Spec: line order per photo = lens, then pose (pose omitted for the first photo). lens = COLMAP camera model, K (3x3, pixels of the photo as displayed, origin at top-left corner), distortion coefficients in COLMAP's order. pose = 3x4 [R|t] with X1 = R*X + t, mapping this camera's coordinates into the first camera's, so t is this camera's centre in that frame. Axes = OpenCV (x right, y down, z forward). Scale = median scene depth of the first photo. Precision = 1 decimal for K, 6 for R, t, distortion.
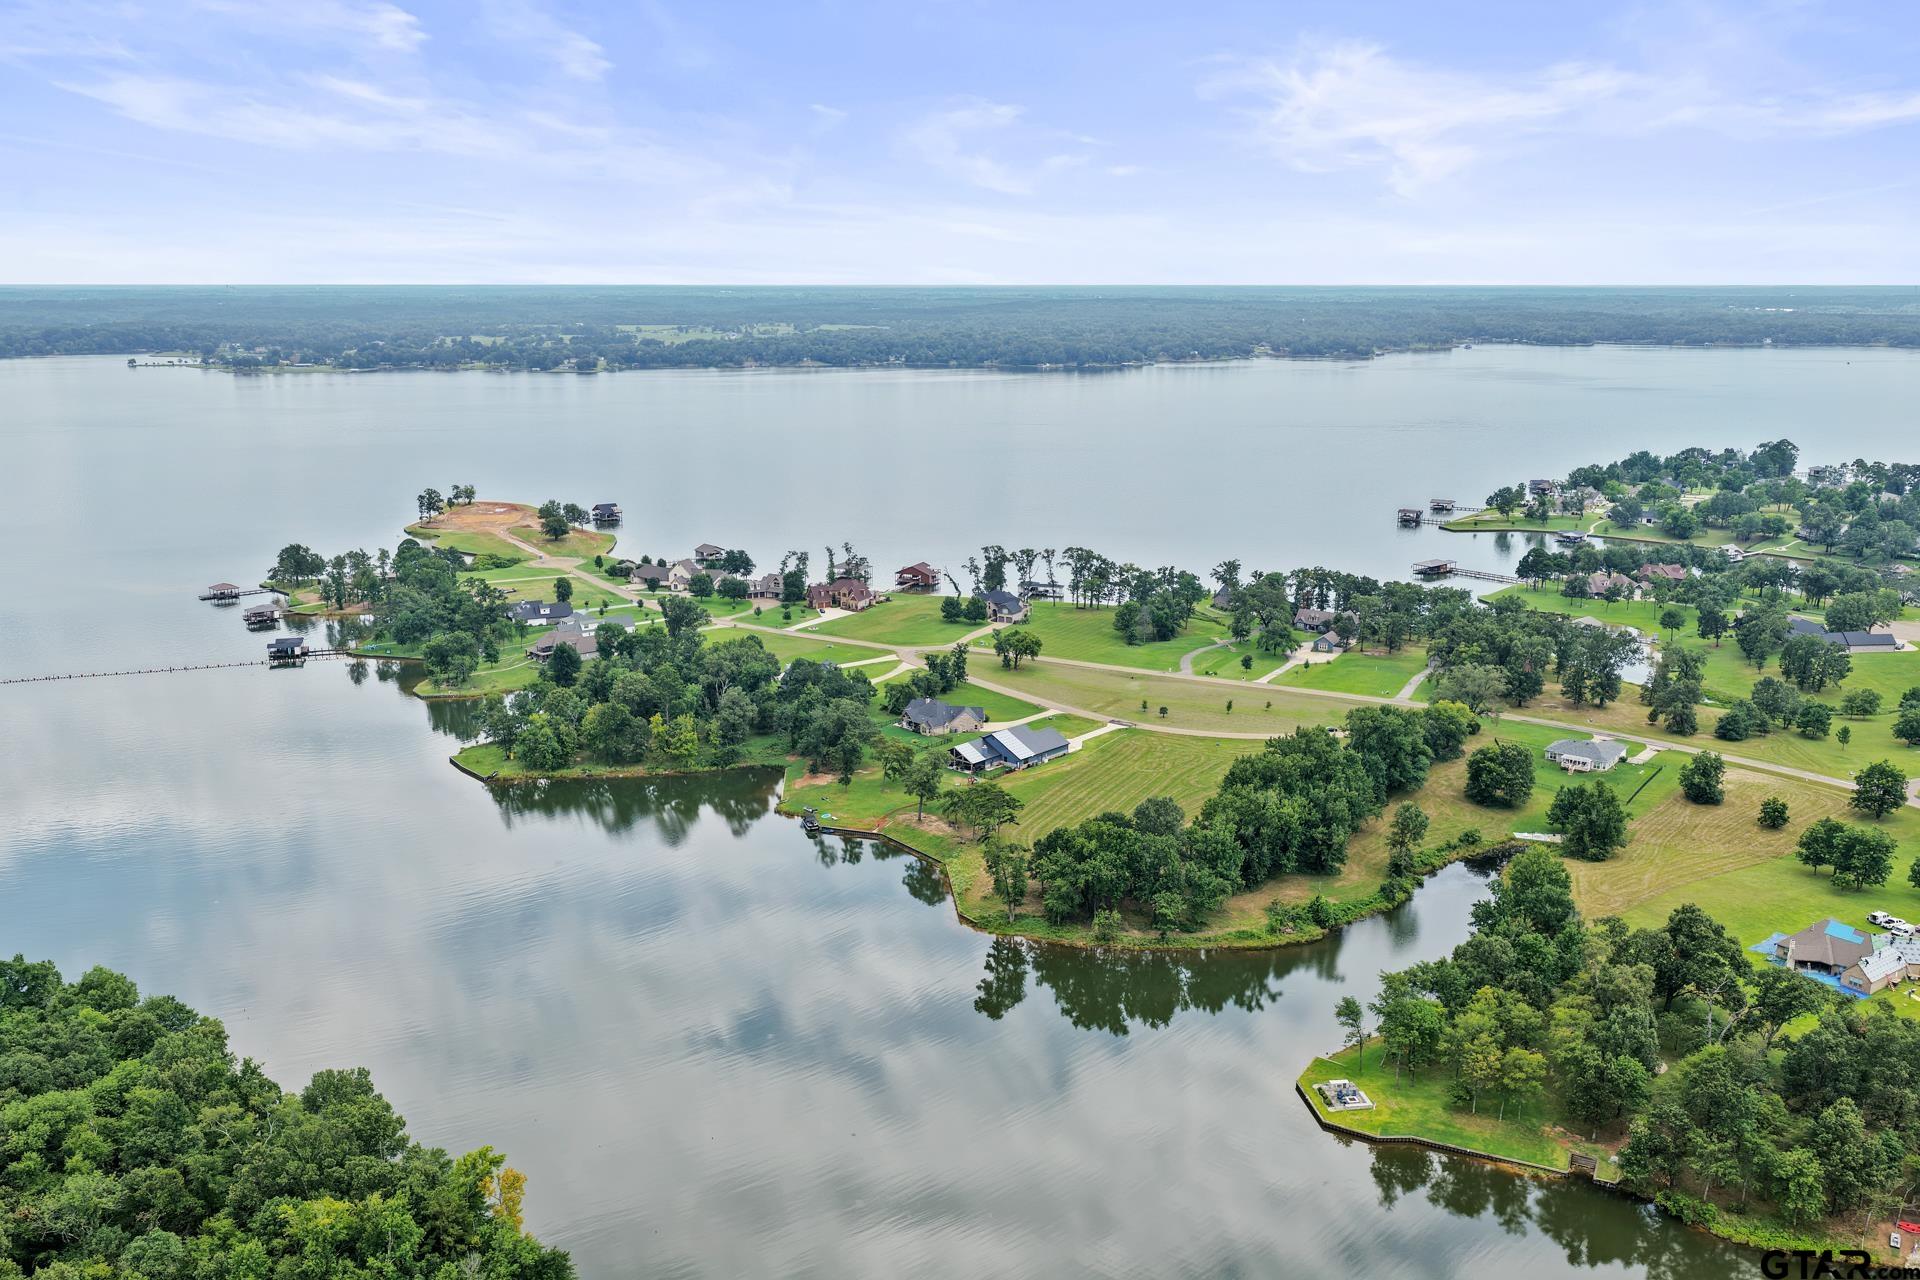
lens RADIAL K [[1574.7, 0, 958.7], [0, 1574.7, 693.7], [0, 0, 1]] dist [-0.004933, 0.012439]
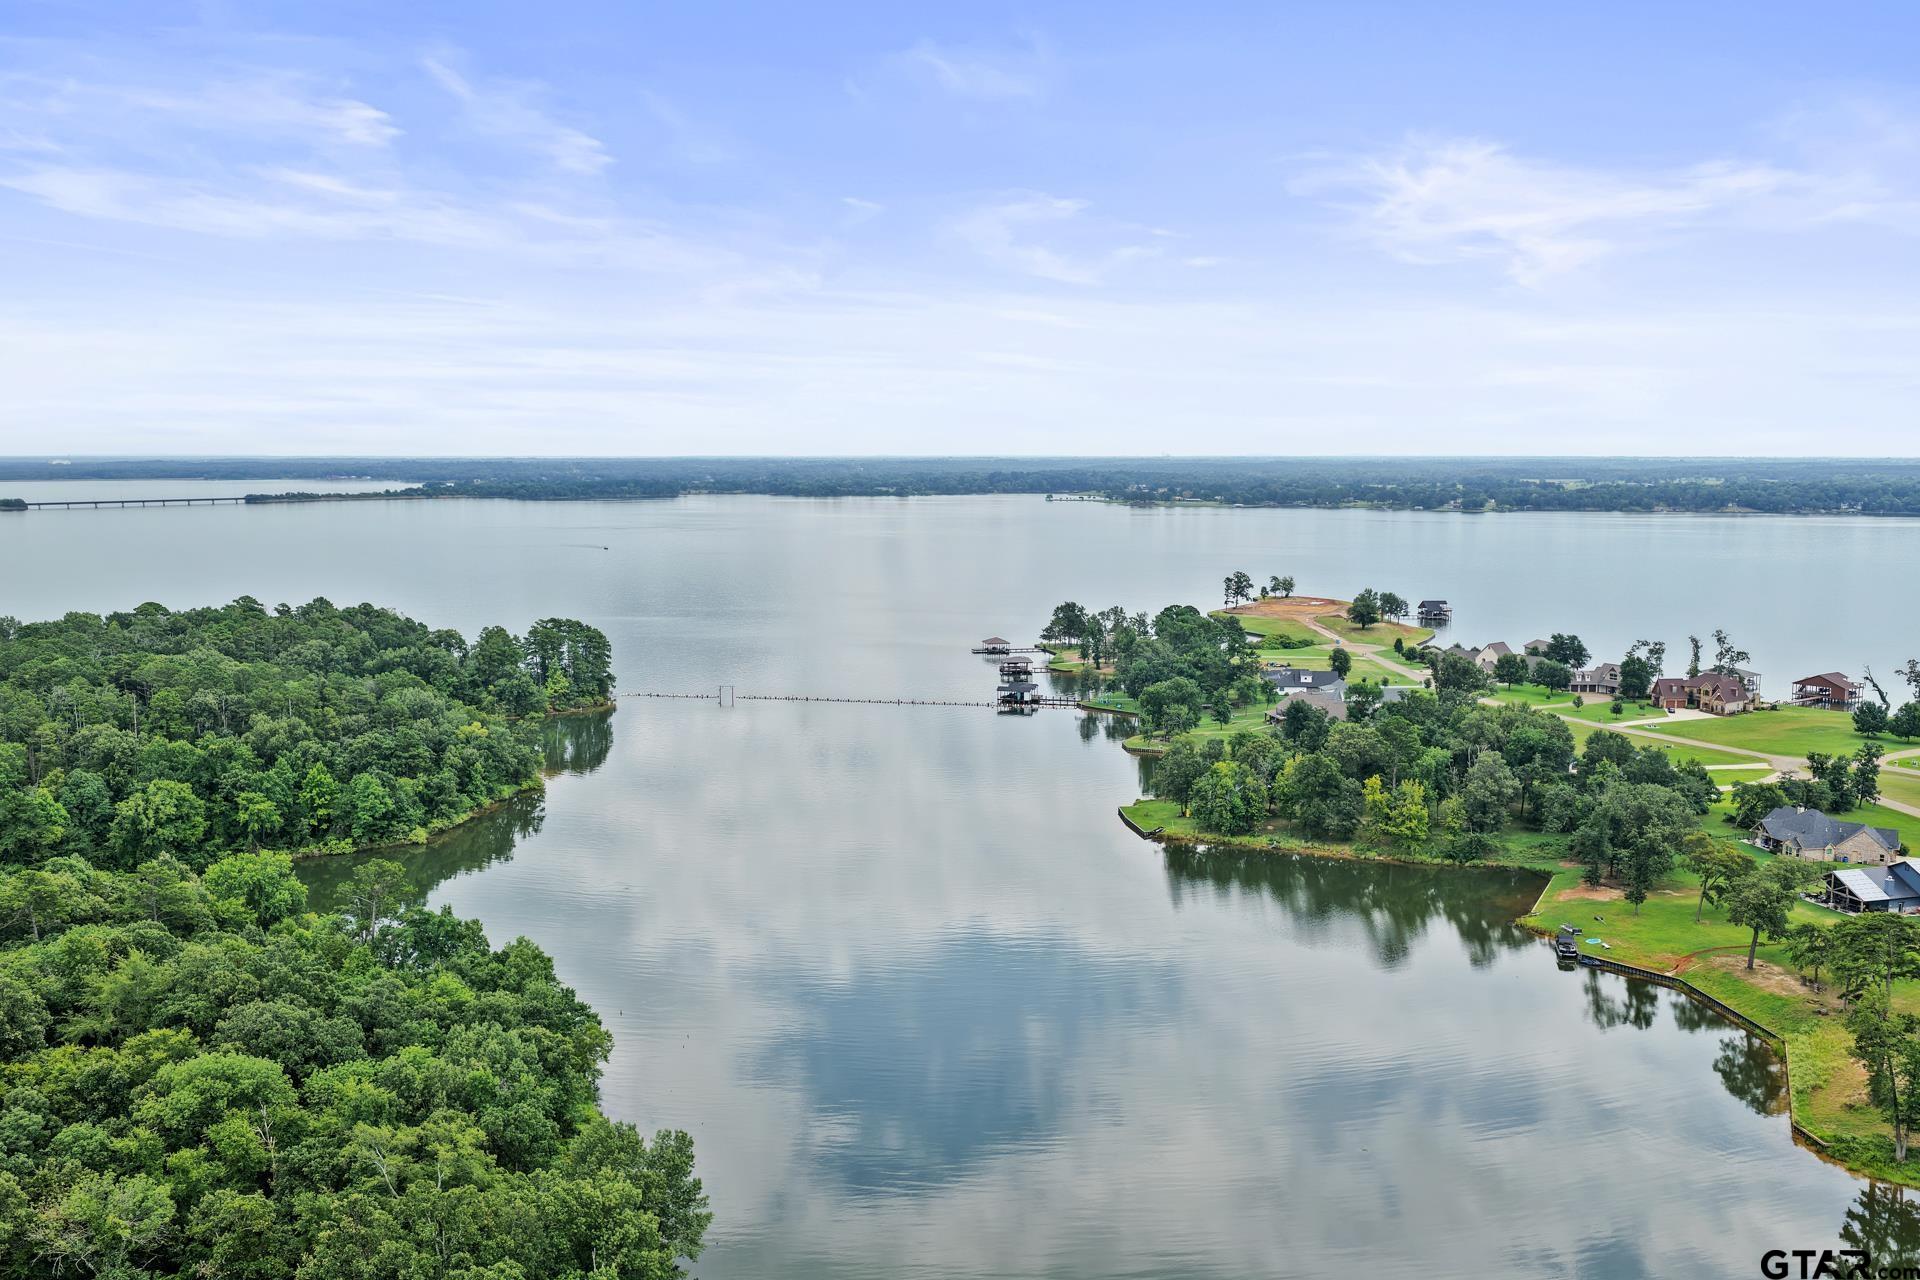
lens RADIAL K [[1574.7, 0, 958.7], [0, 1574.7, 693.7], [0, 0, 1]] dist [-0.004933, 0.012439]
pose [[0.849039, 0.072630, -0.523314, 0.022554], [-0.127896, 0.989300, -0.070198, 0.048055], [0.512616, 0.126531, 0.849243, 0.258416]]
